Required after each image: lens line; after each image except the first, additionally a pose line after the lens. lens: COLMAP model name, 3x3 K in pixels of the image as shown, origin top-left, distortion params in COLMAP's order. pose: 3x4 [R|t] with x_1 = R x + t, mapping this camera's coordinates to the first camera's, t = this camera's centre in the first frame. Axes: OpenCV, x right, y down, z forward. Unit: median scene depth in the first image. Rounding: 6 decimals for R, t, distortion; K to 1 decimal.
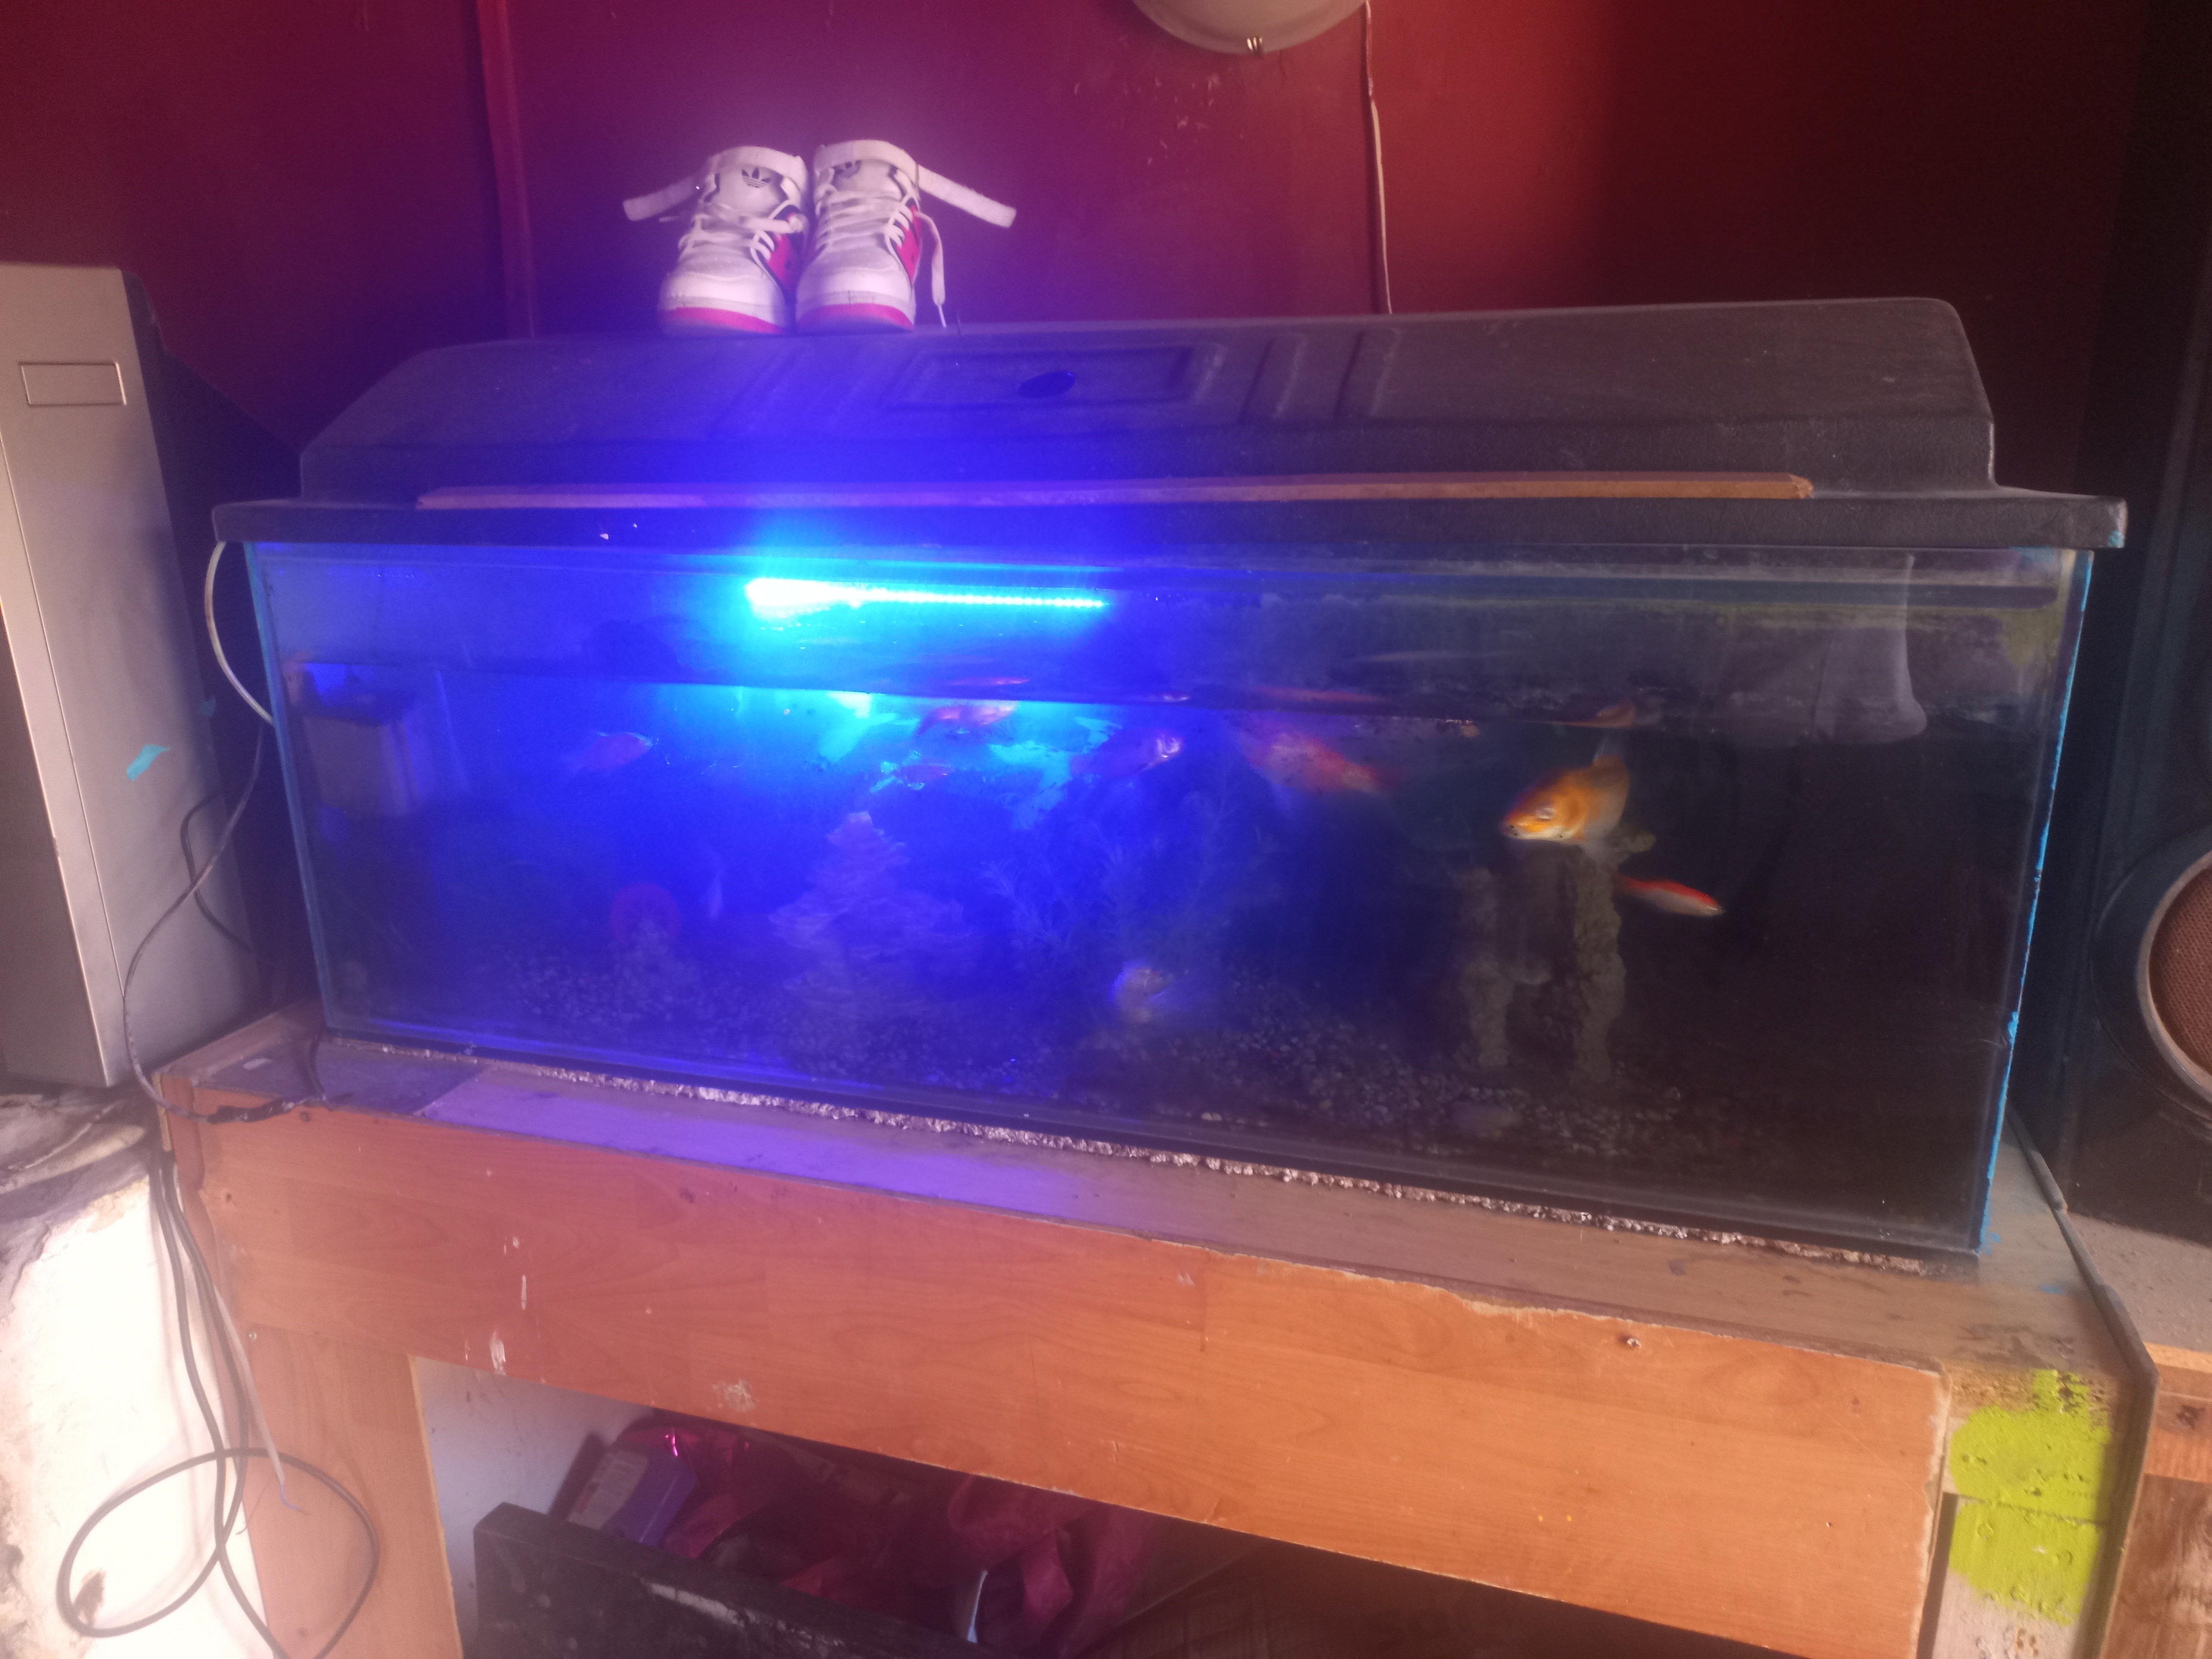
lens RADIAL K [[1577.2, 0, 1087.1], [0, 1577.2, 829.7], [0, 0, 1]] dist [0.038153, -0.013771]
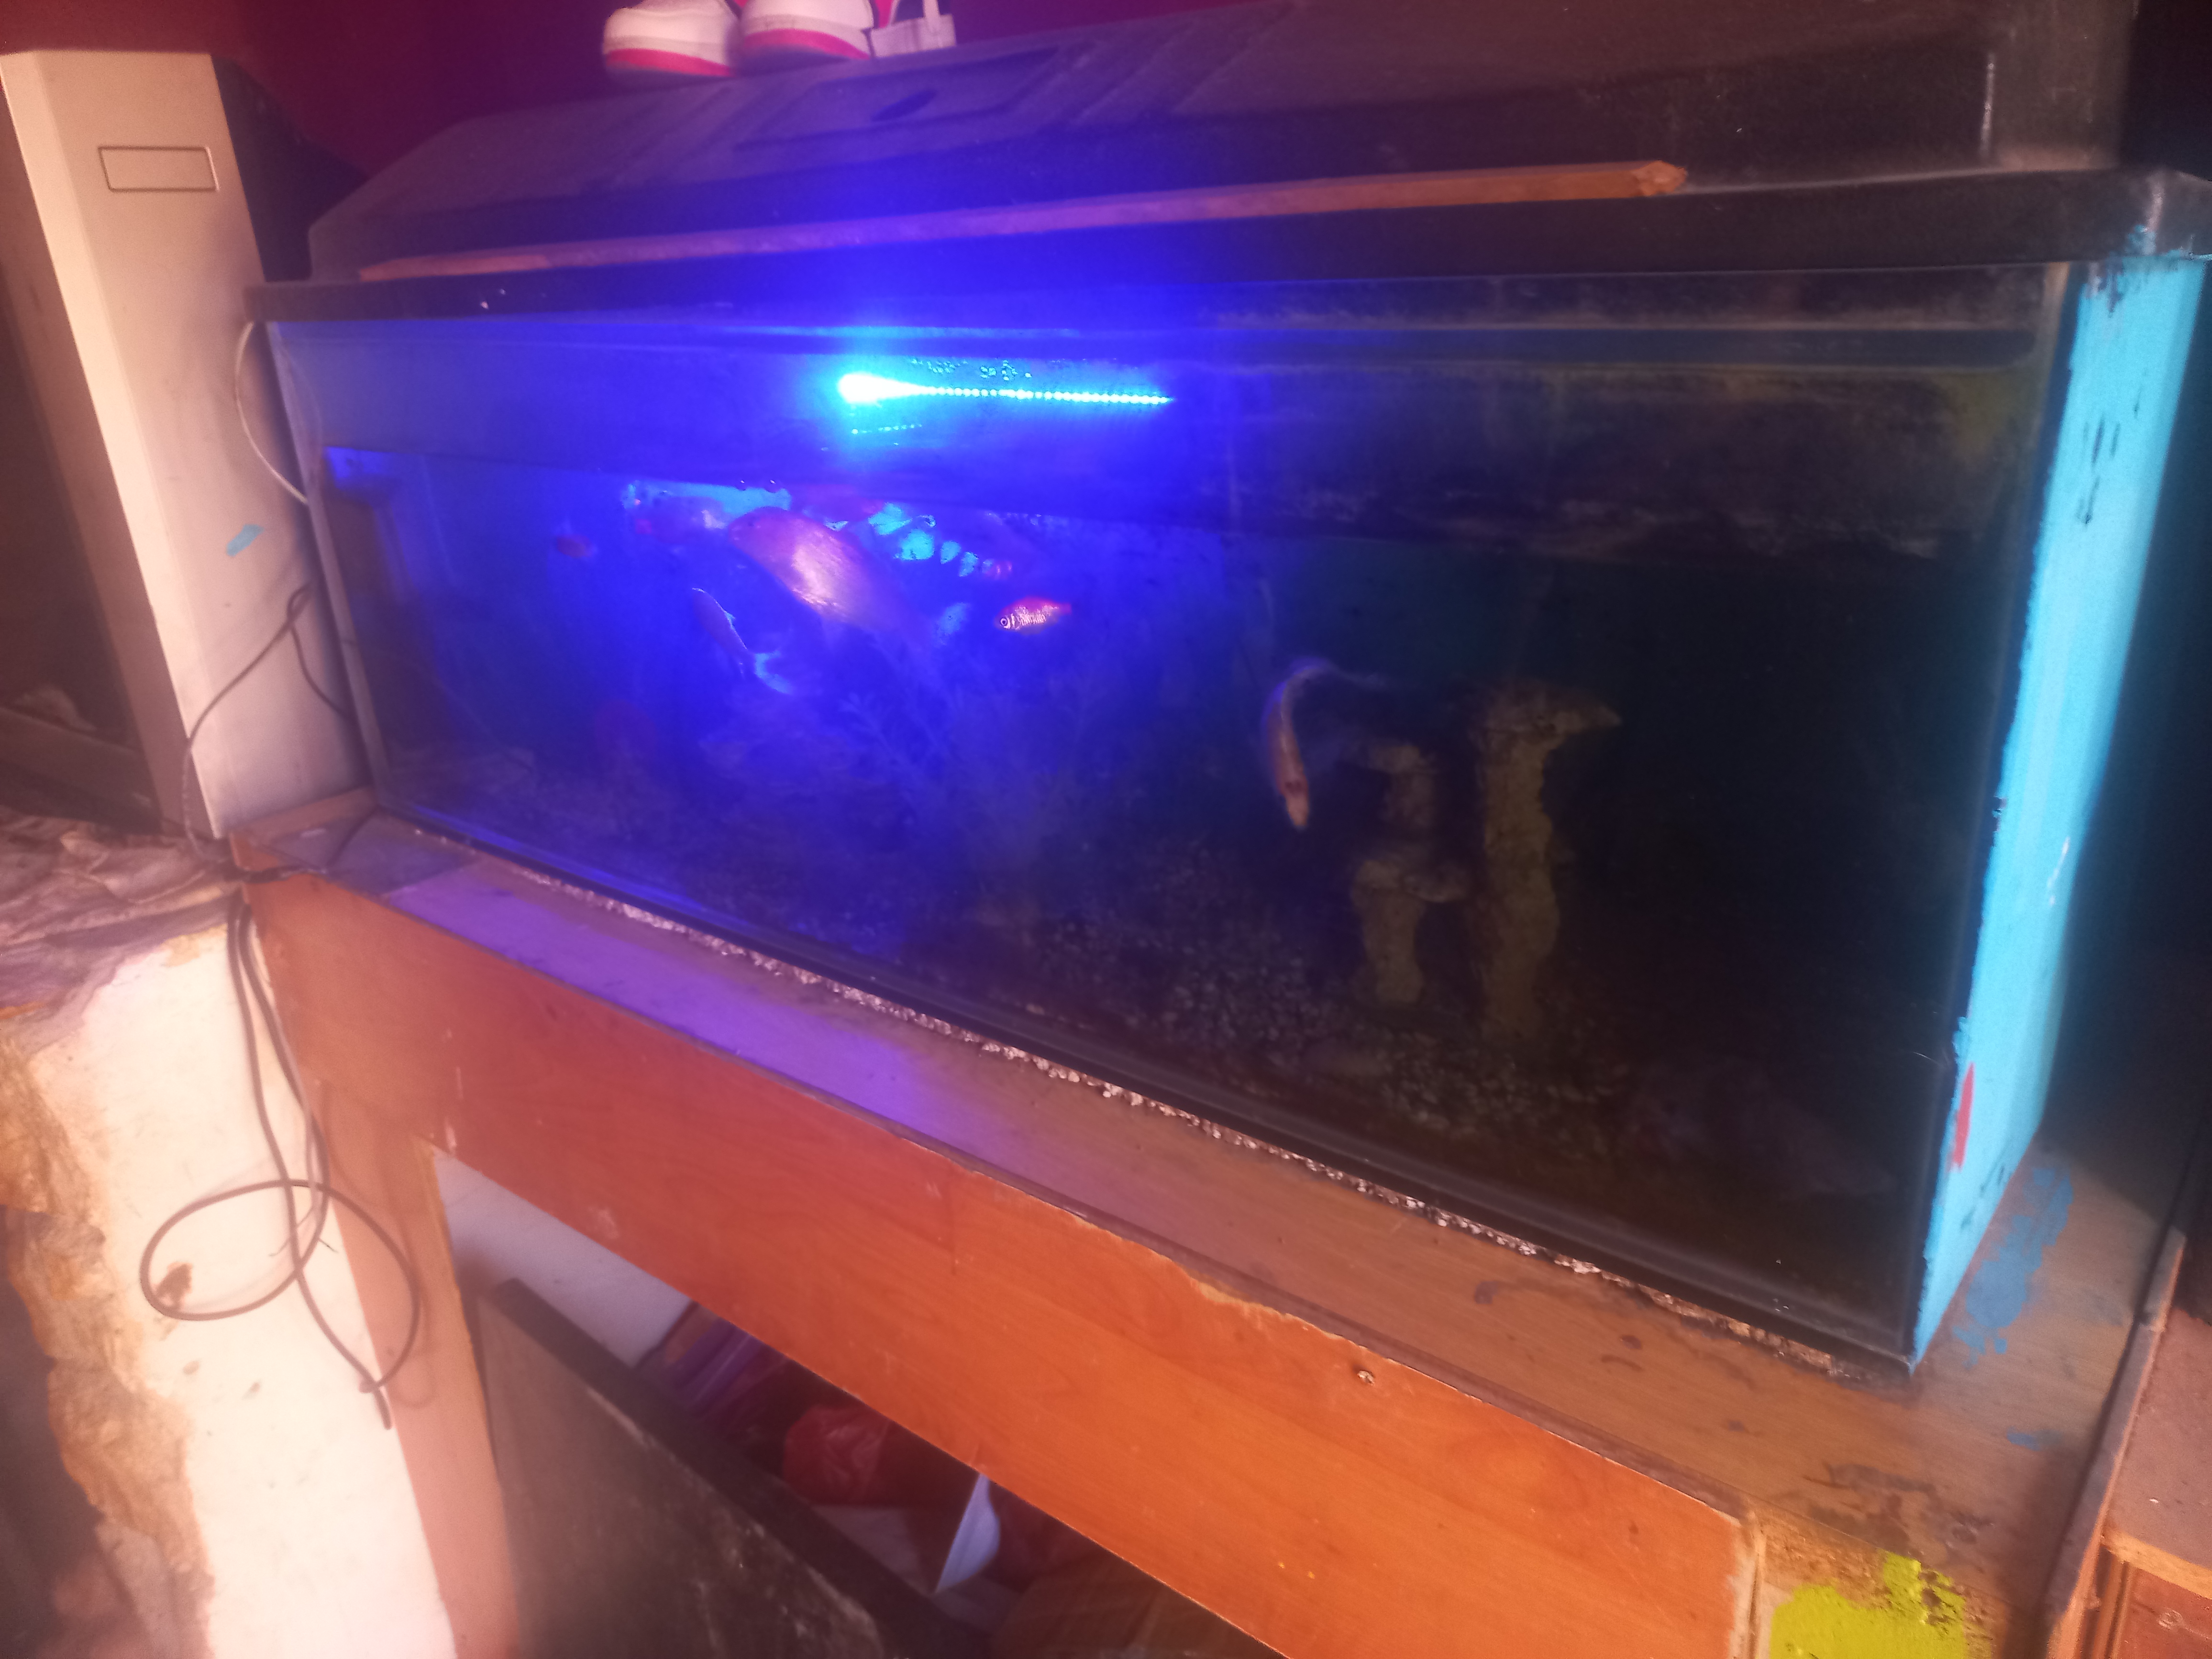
lens RADIAL K [[1577.2, 0, 1084.4], [0, 1577.2, 828.9], [0, 0, 1]] dist [0.038153, -0.013771]
pose [[0.933600, 0.103230, -0.343124, 0.369110], [-0.071678, 0.992050, 0.103436, -0.001905], [0.351074, -0.071974, 0.933578, 0.223834]]
